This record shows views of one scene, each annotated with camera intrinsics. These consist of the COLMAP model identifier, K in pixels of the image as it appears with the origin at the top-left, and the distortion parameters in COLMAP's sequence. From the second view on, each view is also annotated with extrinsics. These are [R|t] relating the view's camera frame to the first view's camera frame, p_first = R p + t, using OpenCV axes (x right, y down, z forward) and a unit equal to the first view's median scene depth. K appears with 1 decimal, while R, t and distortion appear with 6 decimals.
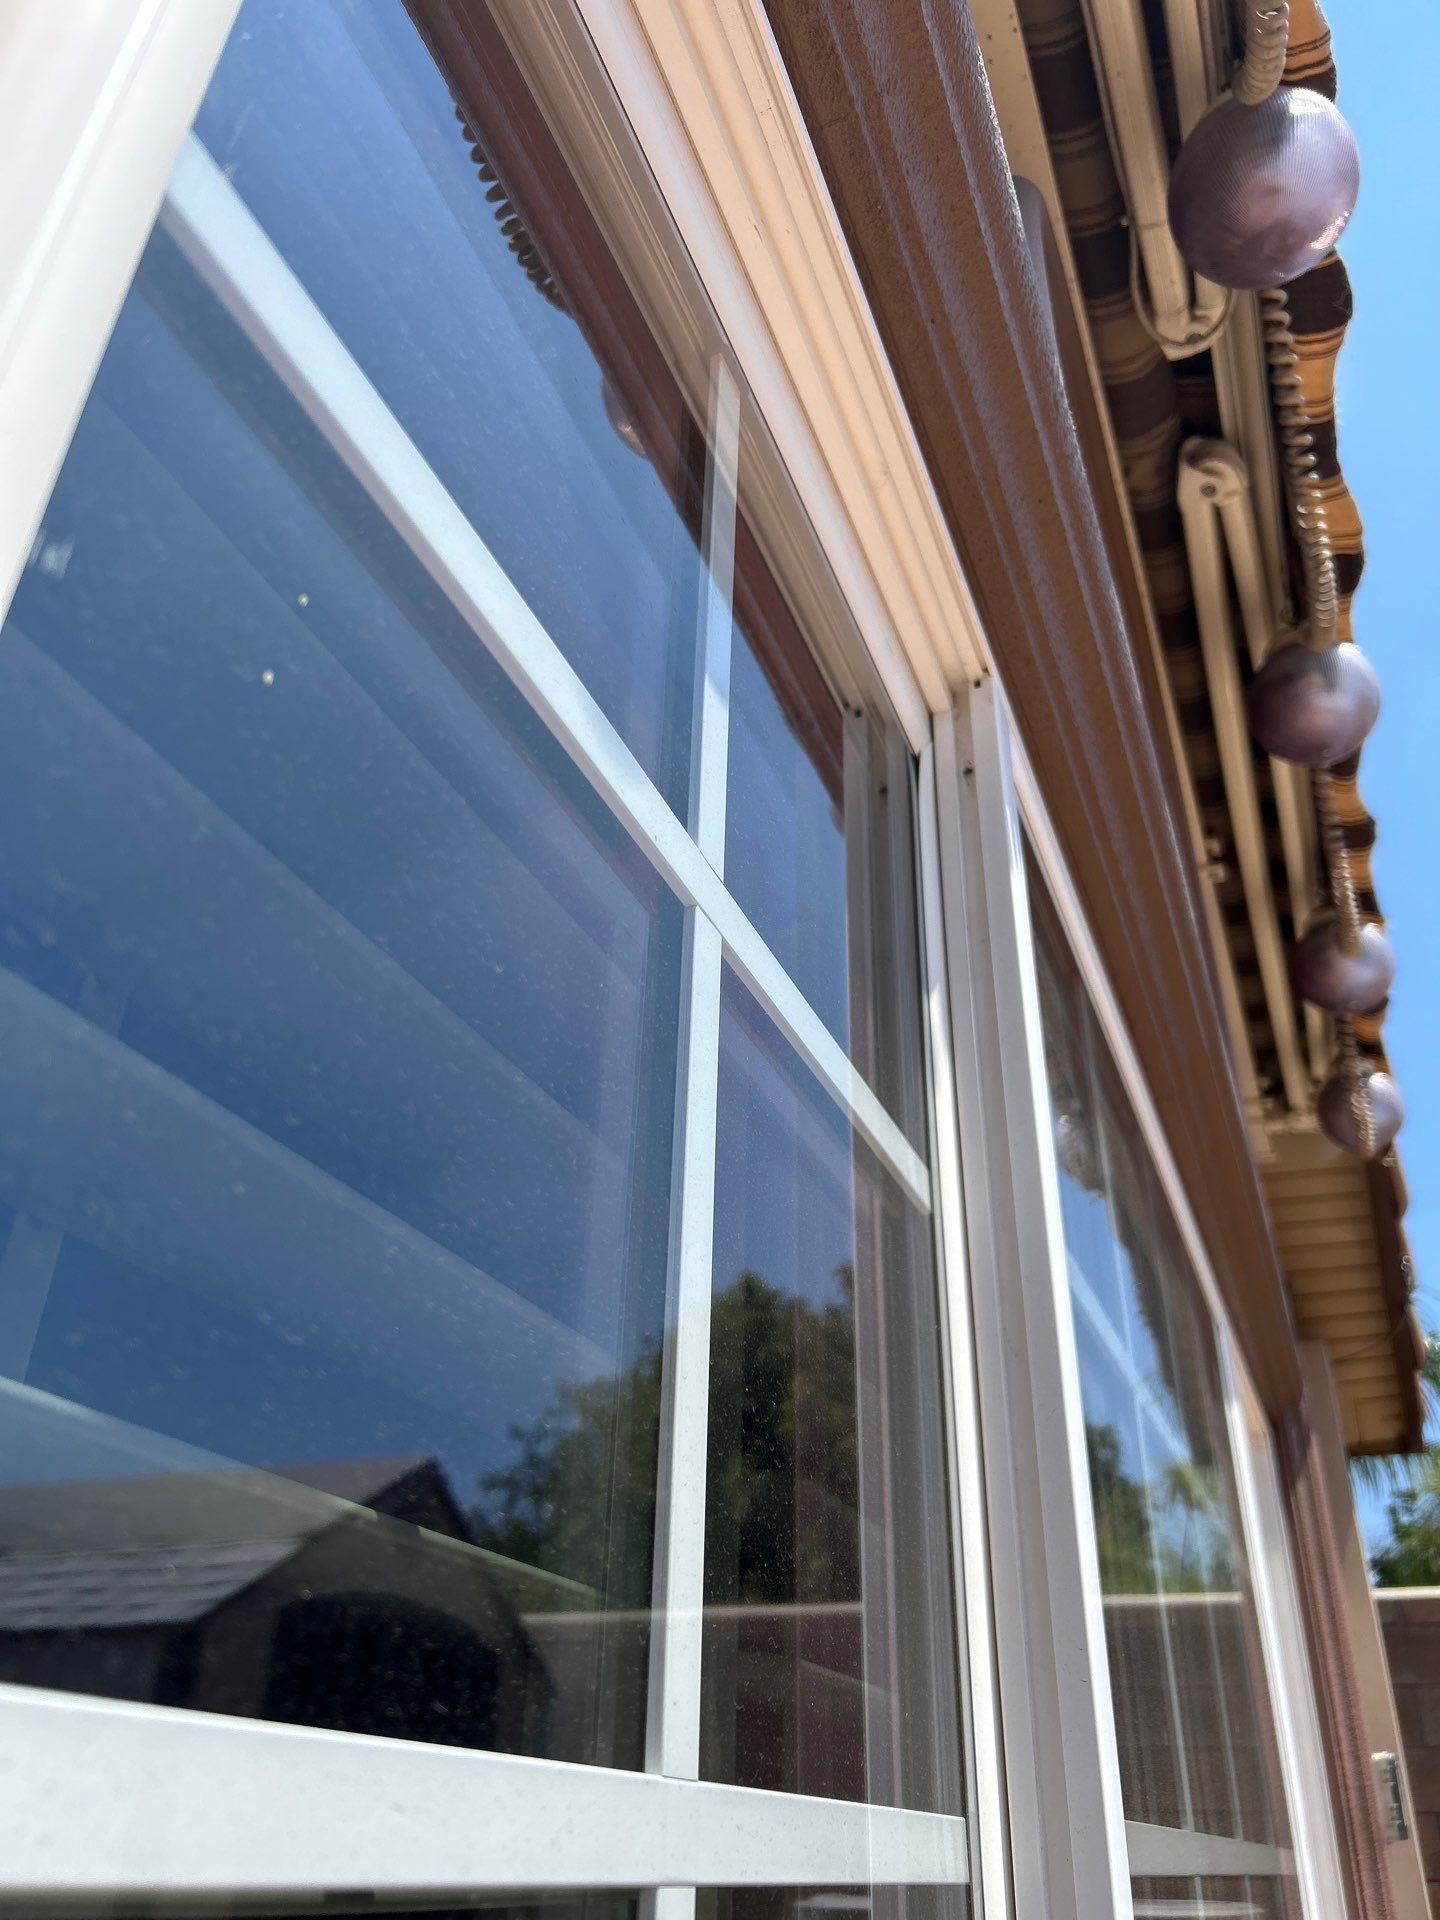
lens RADIAL K [[1559.4, 0, 727.0], [0, 1559.4, 912.9], [0, 0, 1]] dist [0.032783, -0.043551]
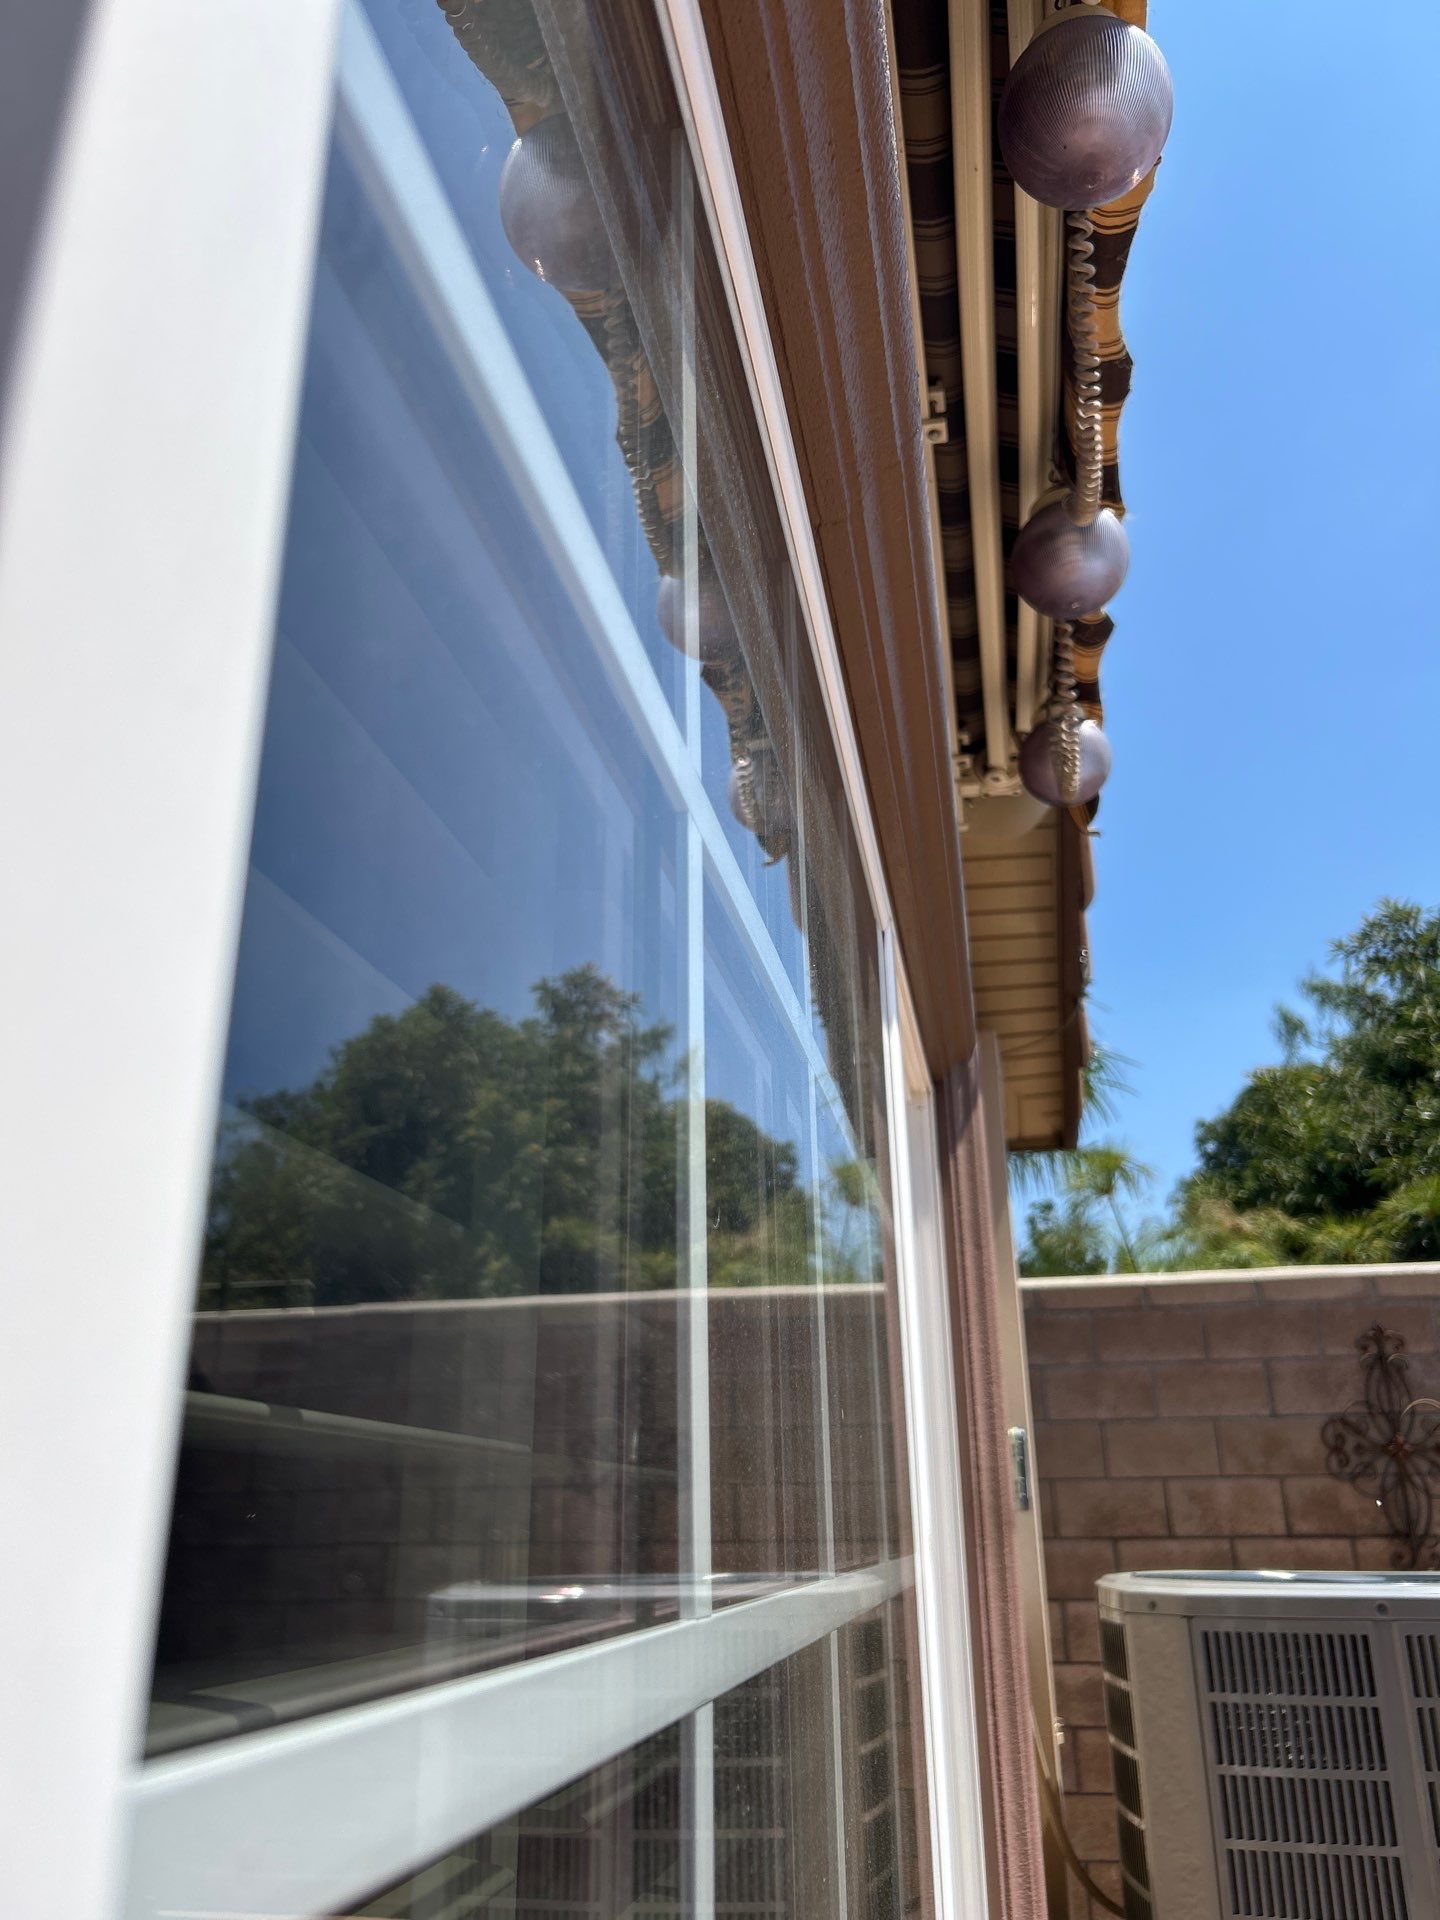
lens RADIAL K [[1471.3, 0, 720.0], [0, 1471.3, 960.0], [0, 0, 1]] dist [0.081157, -0.100683]
pose [[0.984422, 0.037388, 0.171803, 0.073937], [-0.068523, 0.981451, 0.179047, 0.104066], [-0.161922, -0.188030, 0.968724, 0.204187]]
